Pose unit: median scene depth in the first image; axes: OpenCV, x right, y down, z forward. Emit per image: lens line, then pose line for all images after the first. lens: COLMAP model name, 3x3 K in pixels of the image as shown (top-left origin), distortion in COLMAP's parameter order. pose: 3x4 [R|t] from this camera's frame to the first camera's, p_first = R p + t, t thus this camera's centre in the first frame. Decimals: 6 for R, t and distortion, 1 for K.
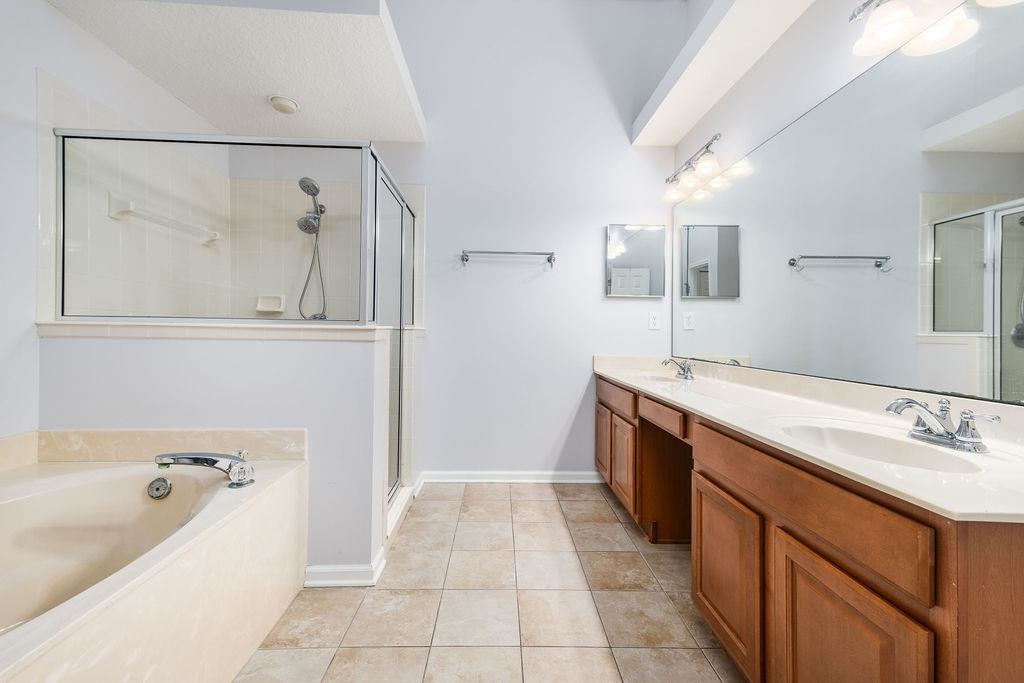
lens RADIAL K [[418.7, 0, 511.0], [0, 418.7, 334.4], [0, 0, 1]] dist [0.029688, 0.000171]
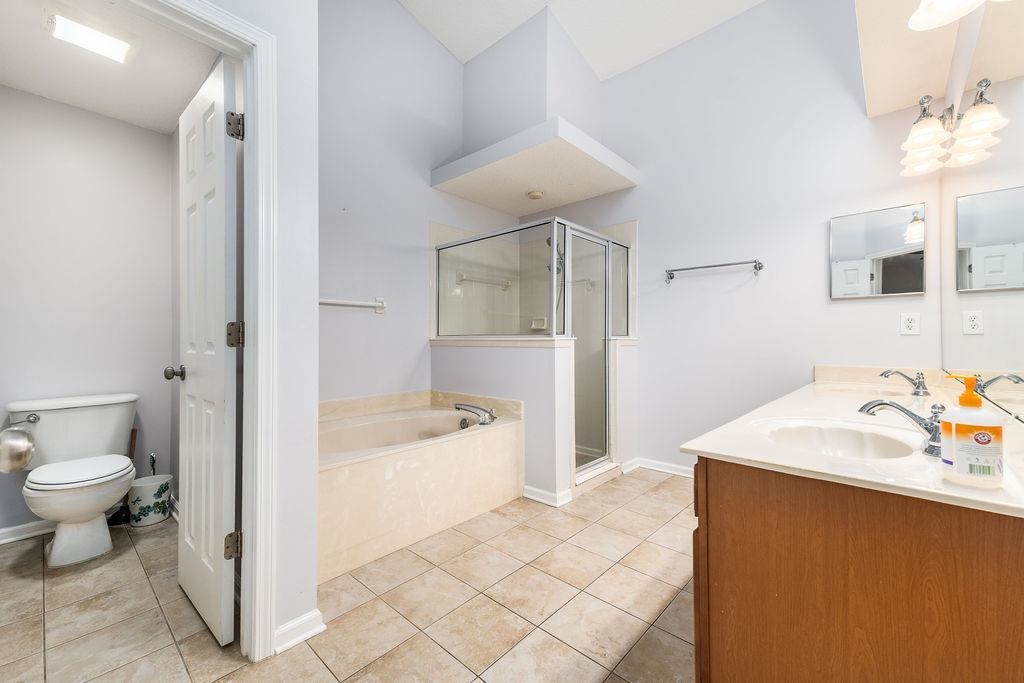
lens RADIAL K [[418.7, 0, 507.8], [0, 418.7, 342.4], [0, 0, 1]] dist [0.029688, 0.000171]
pose [[0.720018, -0.011089, -0.693867, 0.540977], [0.005726, 0.999933, -0.010038, 0.009504], [0.693931, 0.003254, 0.720034, -0.192991]]
